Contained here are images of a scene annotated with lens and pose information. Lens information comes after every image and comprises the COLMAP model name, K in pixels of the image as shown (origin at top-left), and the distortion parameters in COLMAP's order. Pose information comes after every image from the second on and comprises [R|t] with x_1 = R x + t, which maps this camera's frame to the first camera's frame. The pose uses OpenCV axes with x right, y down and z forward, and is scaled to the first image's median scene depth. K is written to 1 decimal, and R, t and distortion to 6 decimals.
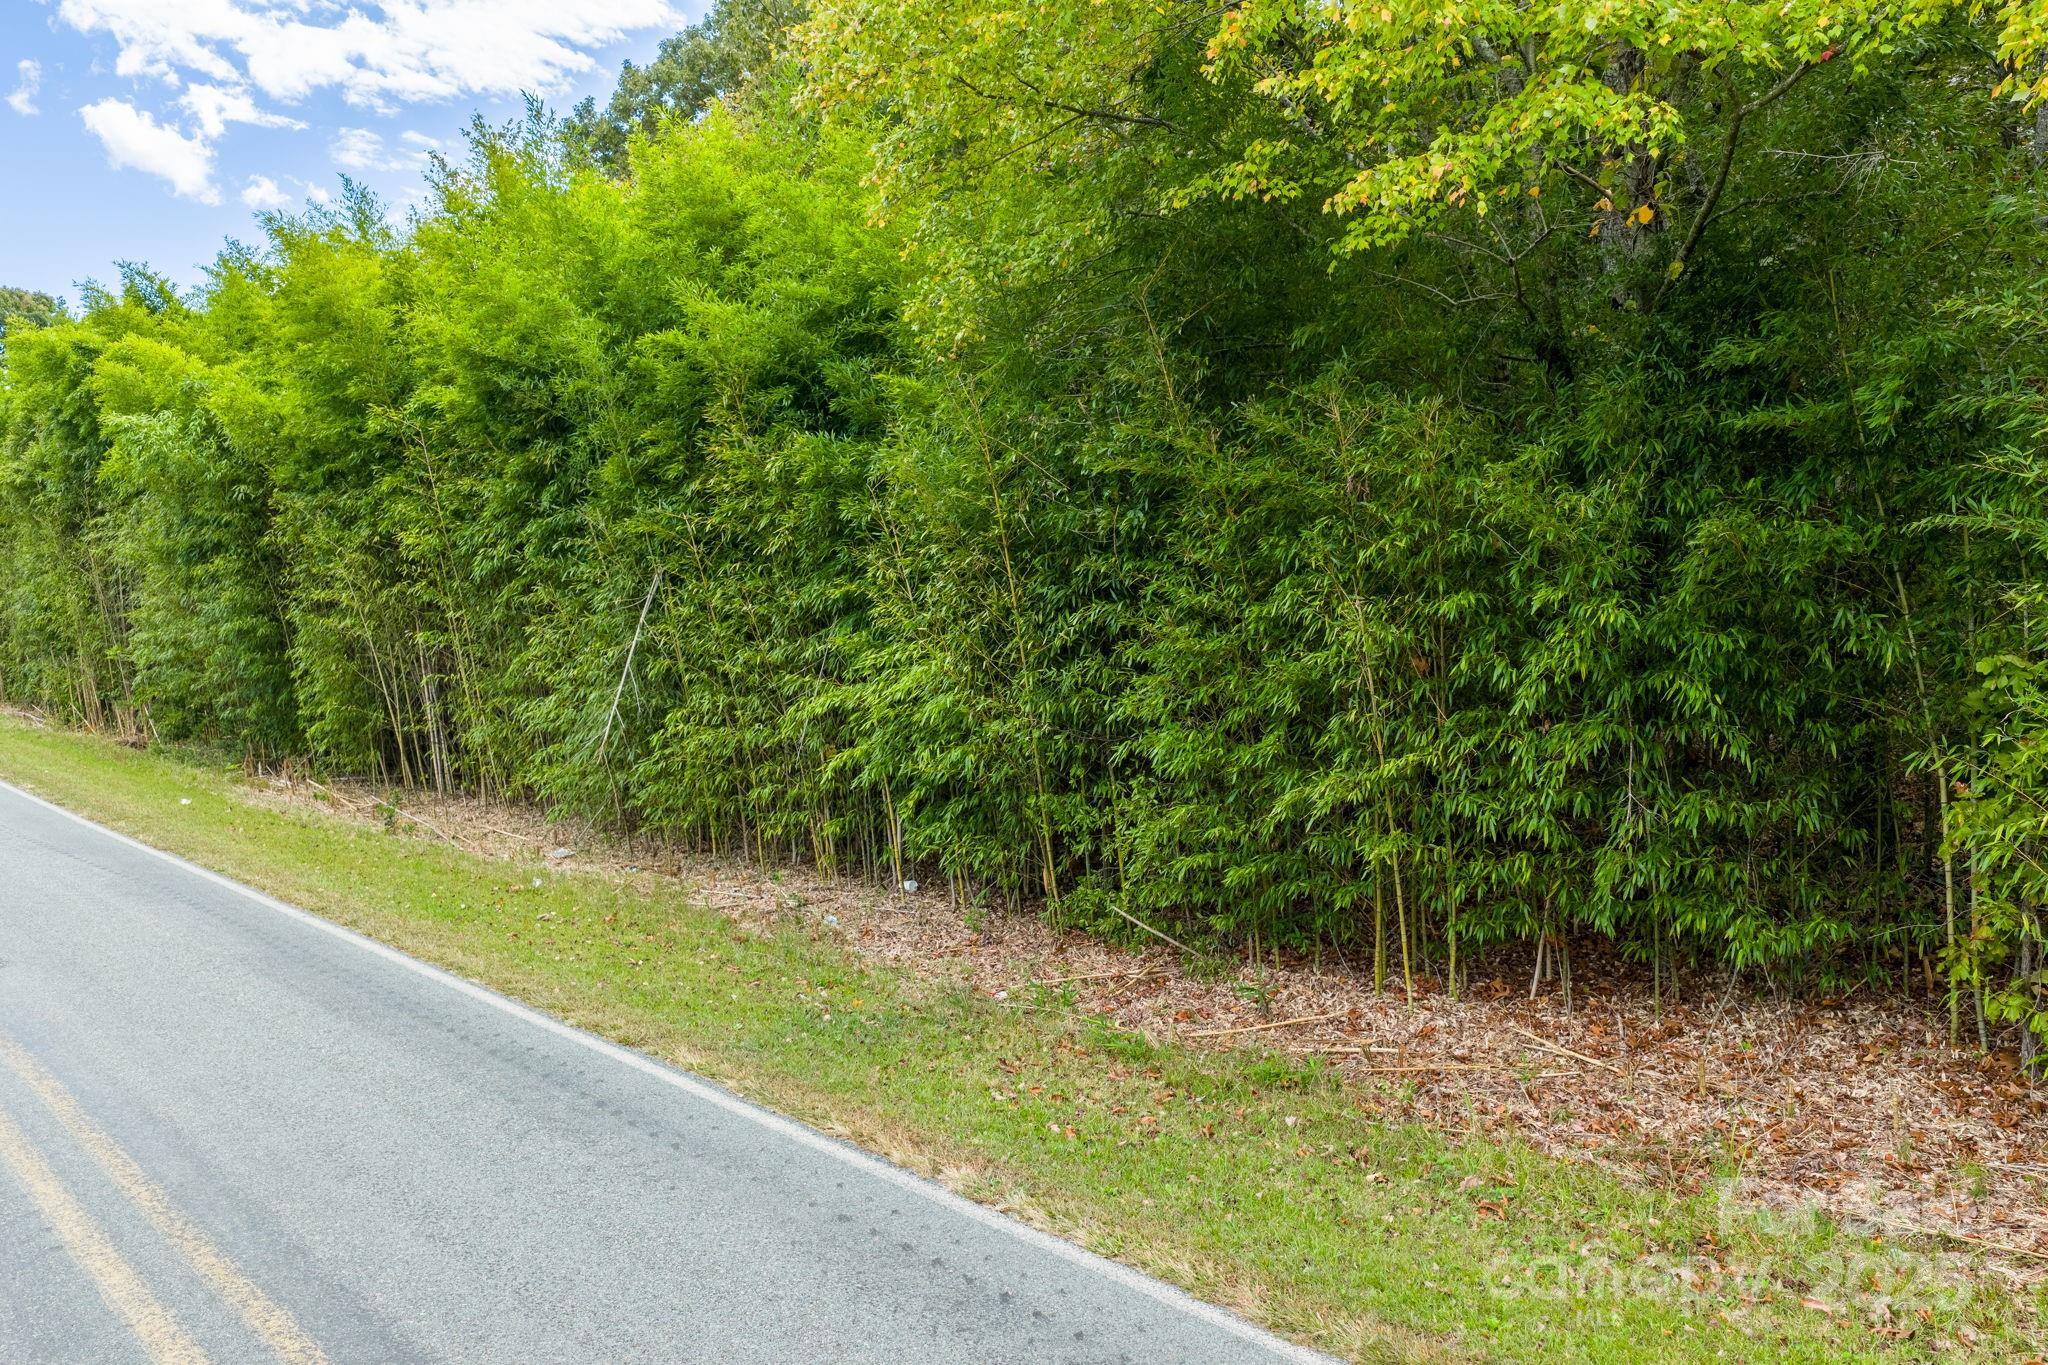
lens RADIAL K [[1671.7, 0, 1021.6], [0, 1671.7, 688.7], [0, 0, 1]] dist [0.003230, 0.001202]
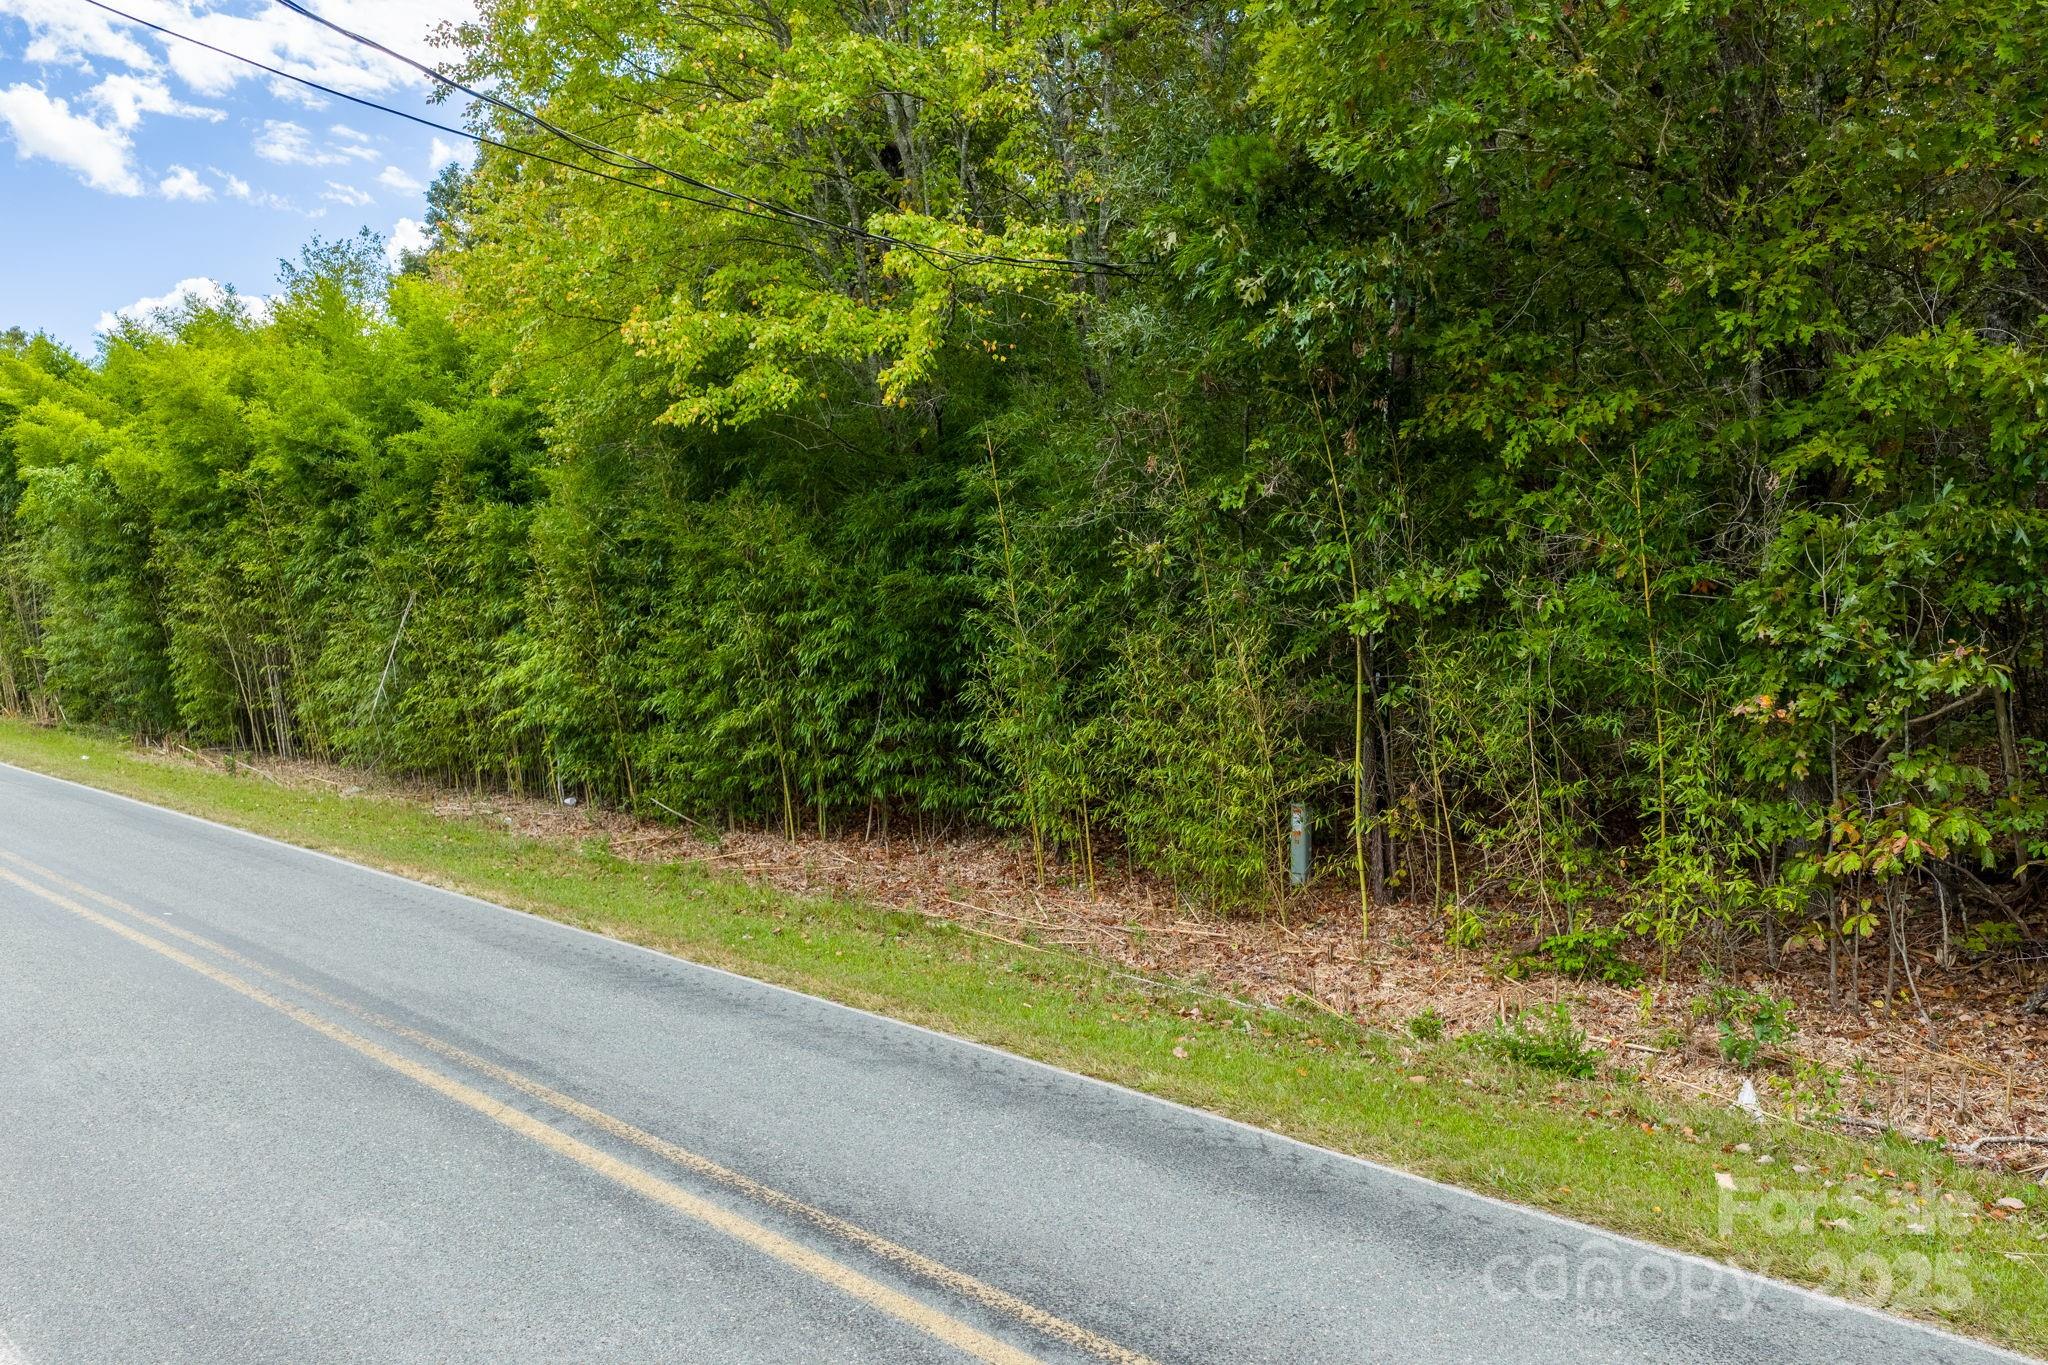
lens RADIAL K [[1671.7, 0, 1024.1], [0, 1671.7, 663.4], [0, 0, 1]] dist [0.003230, 0.001202]
pose [[0.999147, -0.008612, 0.040394, 0.251989], [0.009071, 0.999896, -0.011204, 0.012970], [-0.040293, 0.011561, 0.999121, -0.471277]]
